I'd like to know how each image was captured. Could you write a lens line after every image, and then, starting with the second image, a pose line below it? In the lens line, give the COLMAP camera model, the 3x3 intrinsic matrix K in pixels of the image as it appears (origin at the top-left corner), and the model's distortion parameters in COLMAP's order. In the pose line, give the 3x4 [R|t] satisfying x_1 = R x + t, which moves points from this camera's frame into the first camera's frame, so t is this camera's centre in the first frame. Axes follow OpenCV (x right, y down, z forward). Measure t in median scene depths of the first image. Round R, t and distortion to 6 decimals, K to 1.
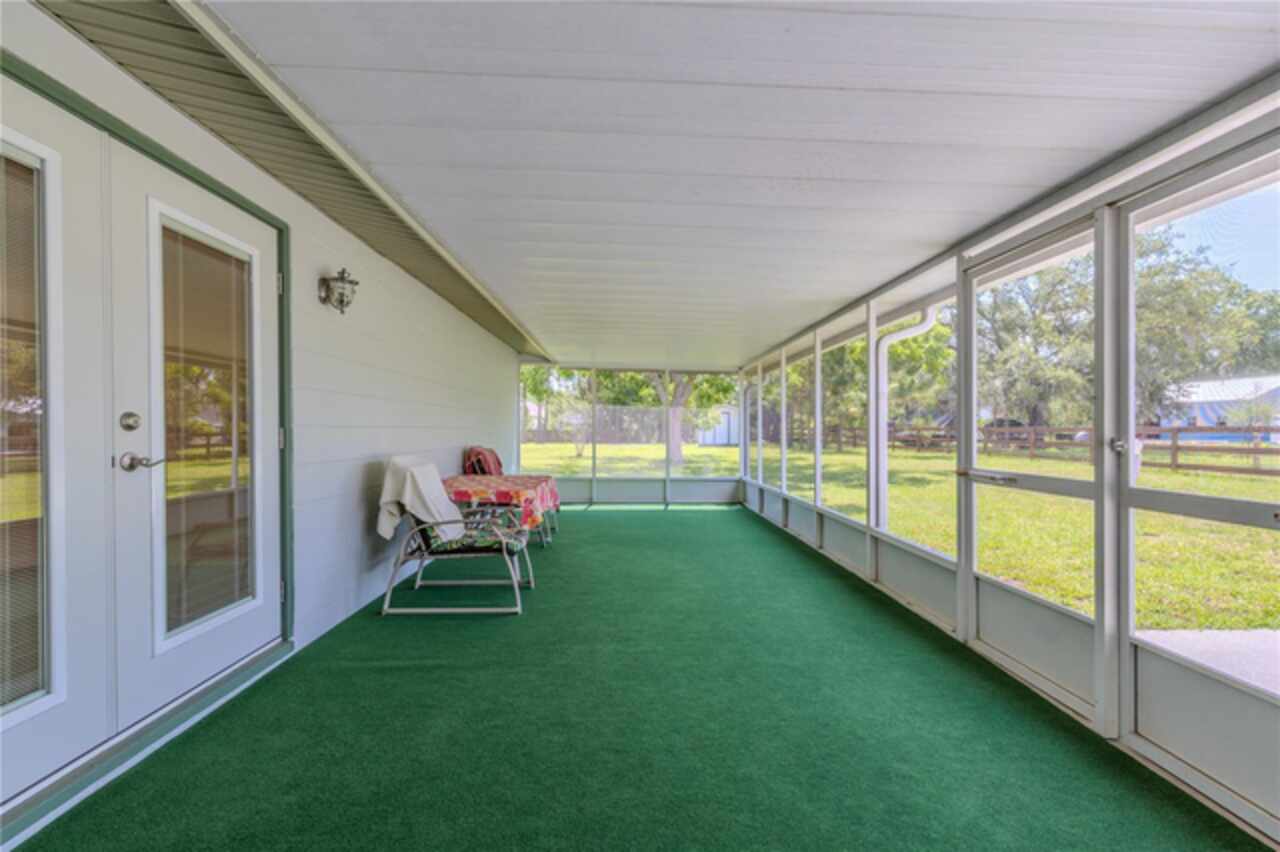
lens RADIAL K [[563.1, 0, 641.8], [0, 563.1, 430.7], [0, 0, 1]] dist [0.008010, 0.000031]
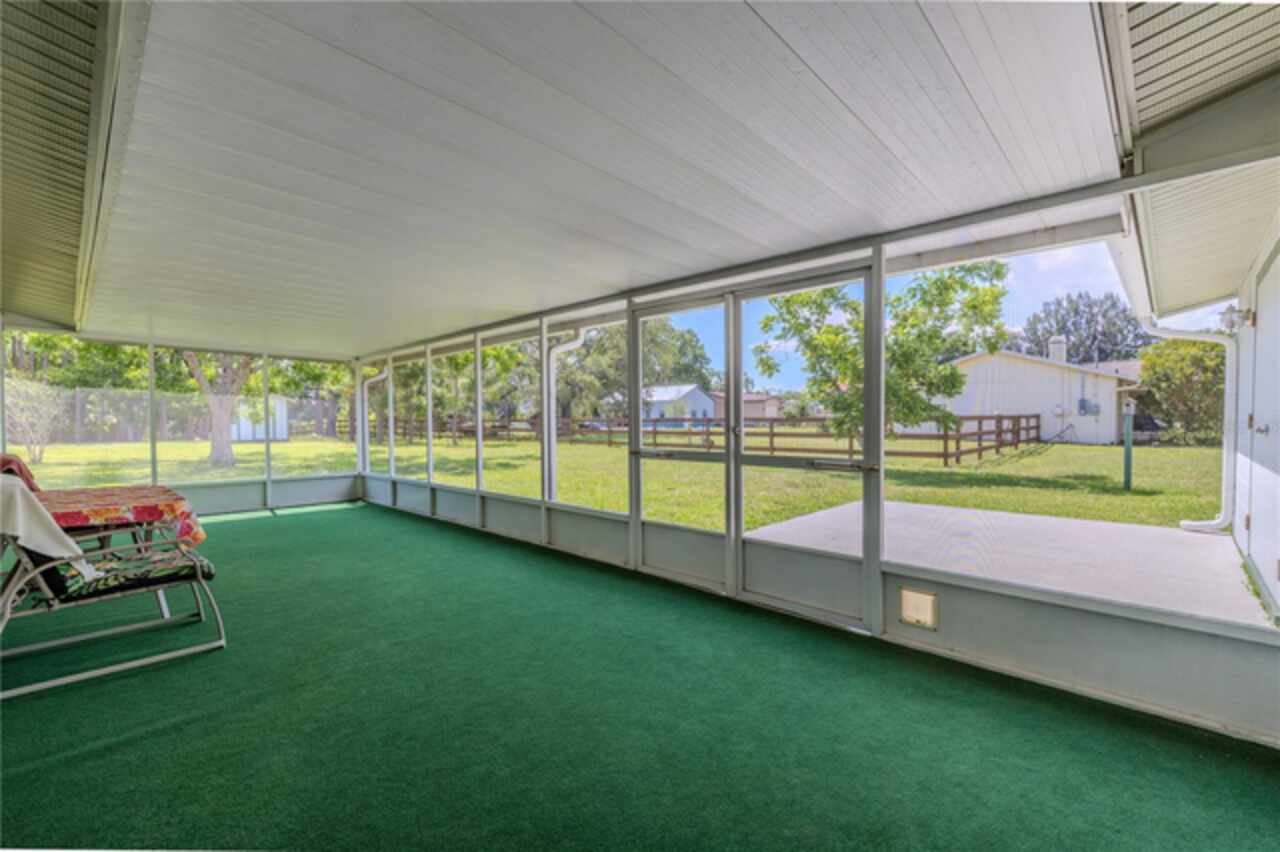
lens RADIAL K [[547.9, 0, 644.0], [0, 547.9, 431.7], [0, 0, 1]] dist [0.001788, 0.000518]
pose [[0.711681, -0.020062, 0.702216, -0.323489], [0.007979, 0.999759, 0.020476, -0.004297], [-0.702457, -0.008970, 0.711670, -0.007621]]
